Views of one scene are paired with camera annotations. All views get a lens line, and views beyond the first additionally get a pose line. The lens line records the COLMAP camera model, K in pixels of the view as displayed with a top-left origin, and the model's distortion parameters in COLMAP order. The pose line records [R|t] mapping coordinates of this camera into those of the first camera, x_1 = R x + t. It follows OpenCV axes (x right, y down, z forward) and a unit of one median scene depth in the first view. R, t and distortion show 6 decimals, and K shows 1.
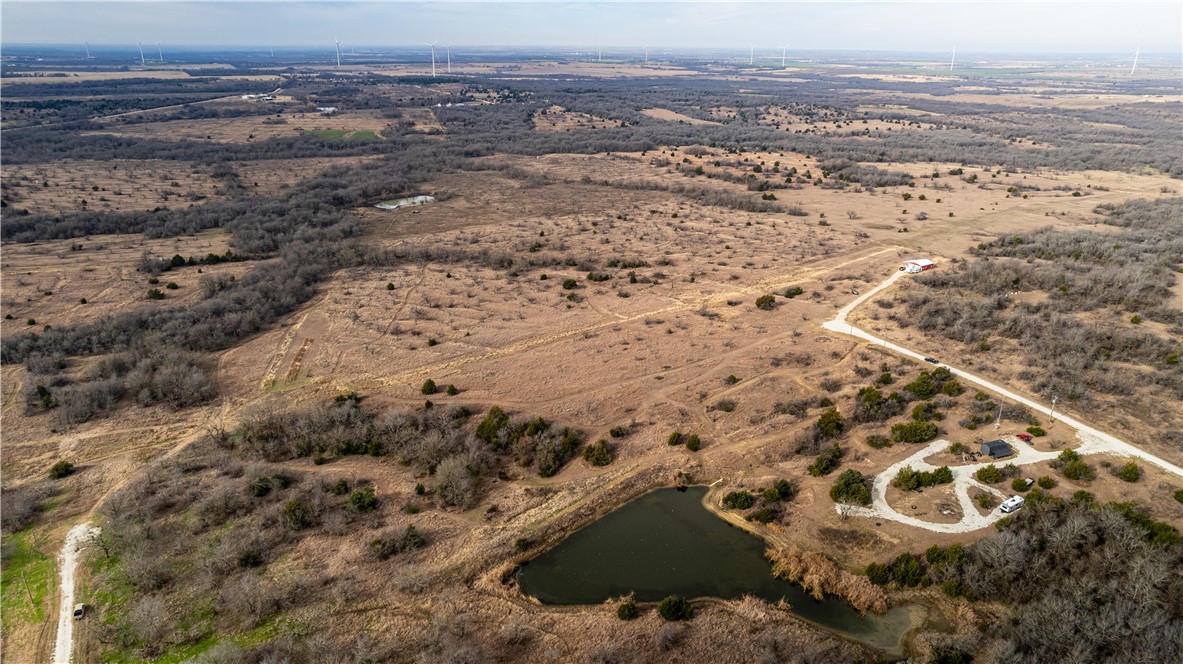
lens RADIAL K [[755.1, 0, 594.5], [0, 755.1, 335.6], [0, 0, 1]] dist [-0.079244, 0.091463]
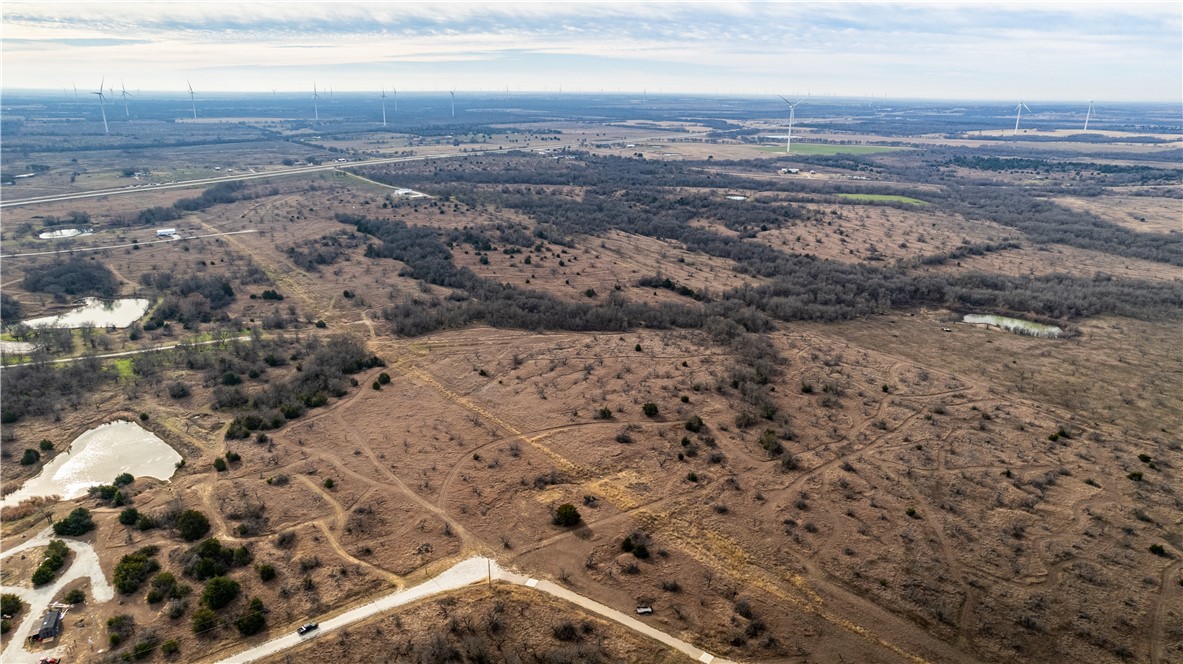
lens RADIAL K [[755.1, 0, 594.5], [0, 755.1, 335.6], [0, 0, 1]] dist [-0.079244, 0.091463]
pose [[0.097945, 0.307274, -0.946567, 0.783430], [-0.373042, 0.893127, 0.251326, -0.351397], [0.922630, 0.328493, 0.202103, 0.781074]]
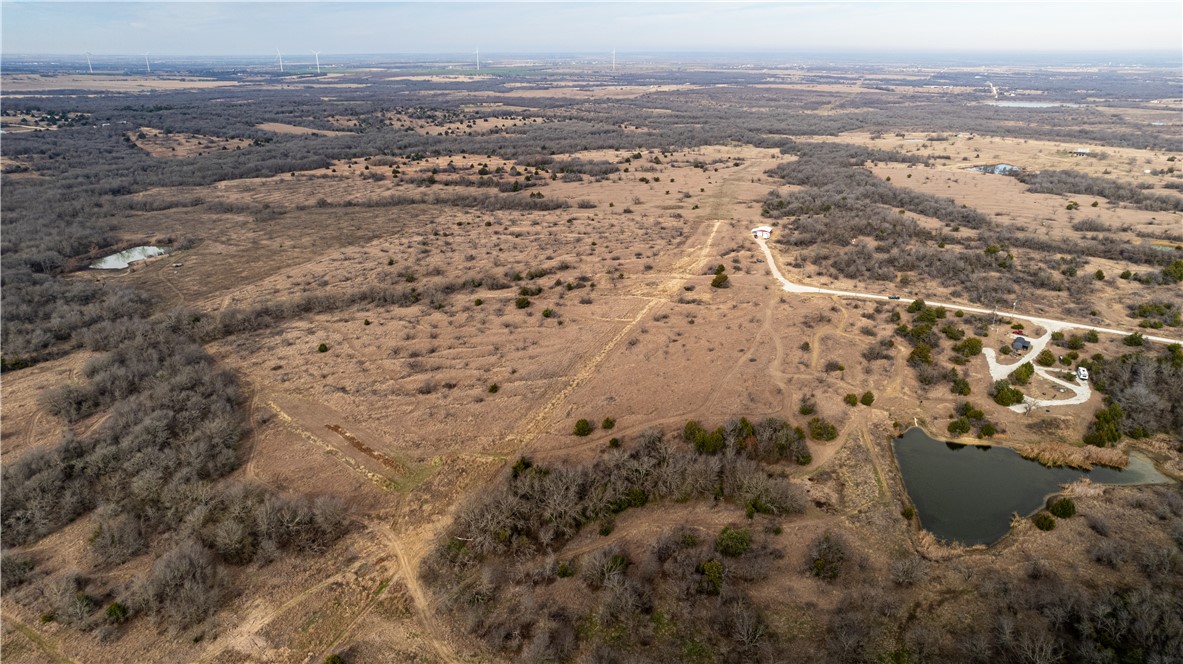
lens RADIAL K [[755.1, 0, 594.5], [0, 755.1, 335.6], [0, 0, 1]] dist [-0.079244, 0.091463]
pose [[0.819654, -0.213794, 0.531469, -0.497460], [0.216324, 0.974572, 0.058417, -0.067065], [-0.530445, 0.067088, 0.845061, 0.158644]]
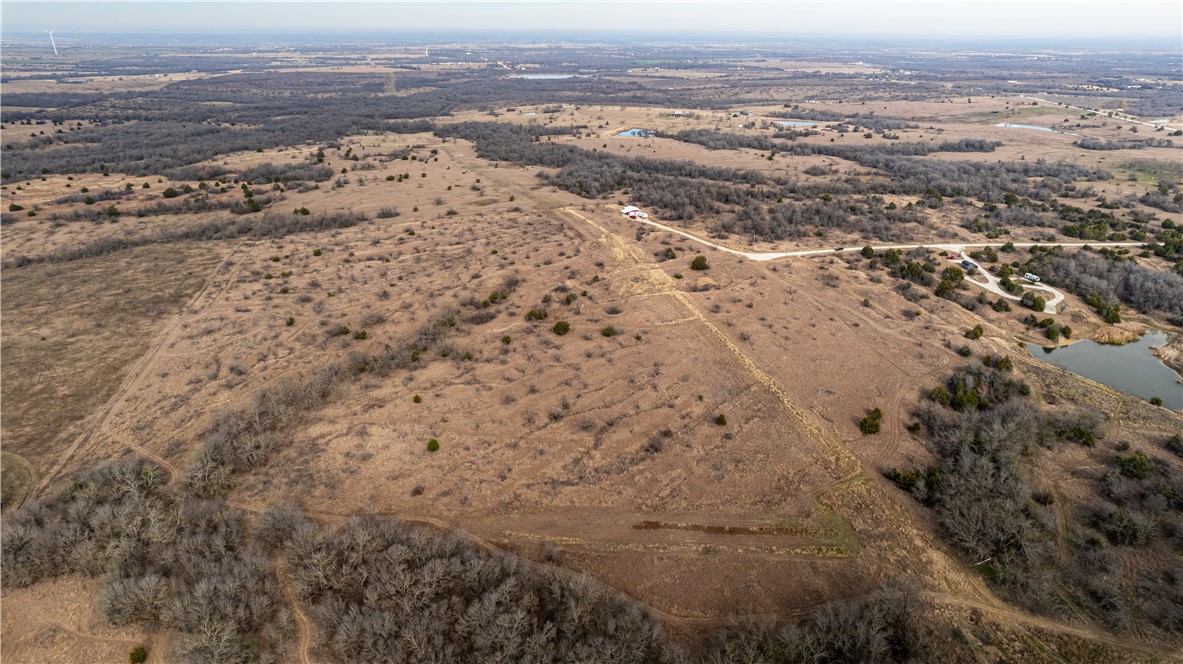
lens RADIAL K [[755.1, 0, 594.5], [0, 755.1, 335.6], [0, 0, 1]] dist [-0.079244, 0.091463]
pose [[0.297077, -0.370479, 0.880051, -0.784094], [0.349883, 0.899793, 0.260681, -0.275069], [-0.888441, 0.230472, 0.396932, 0.680082]]
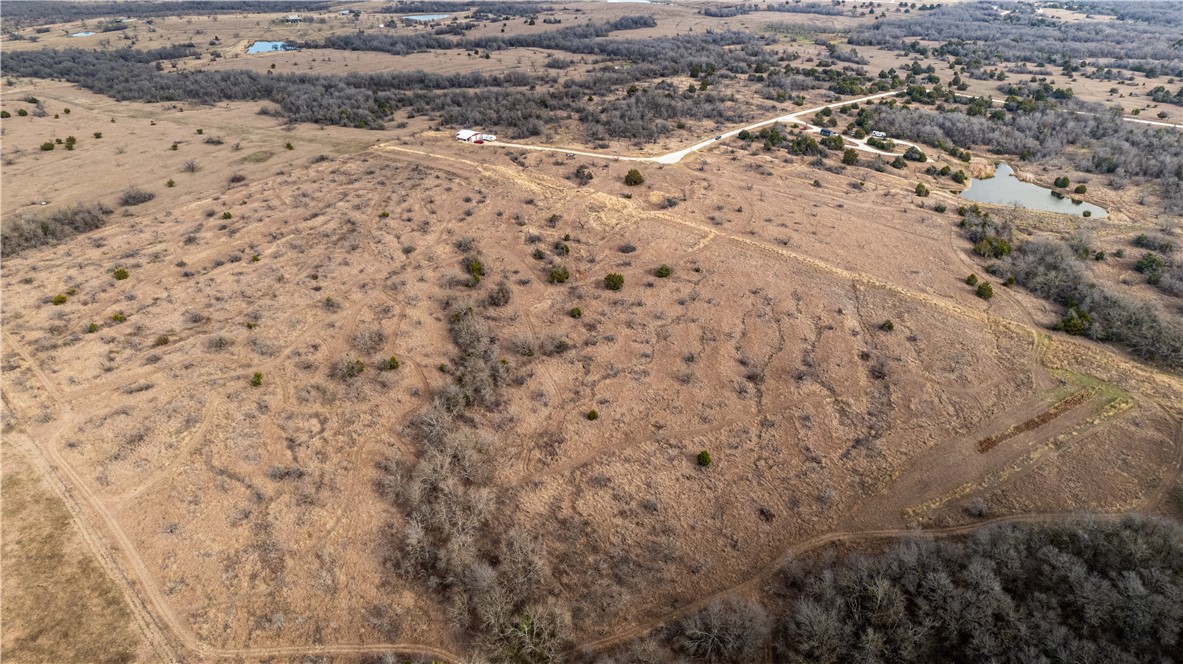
lens RADIAL K [[755.1, 0, 594.5], [0, 755.1, 335.6], [0, 0, 1]] dist [-0.079244, 0.091463]
pose [[-0.312048, -0.478576, 0.820726, -0.654485], [0.351908, 0.744193, 0.567748, -0.455001], [-0.882489, 0.465985, -0.063809, 1.141036]]
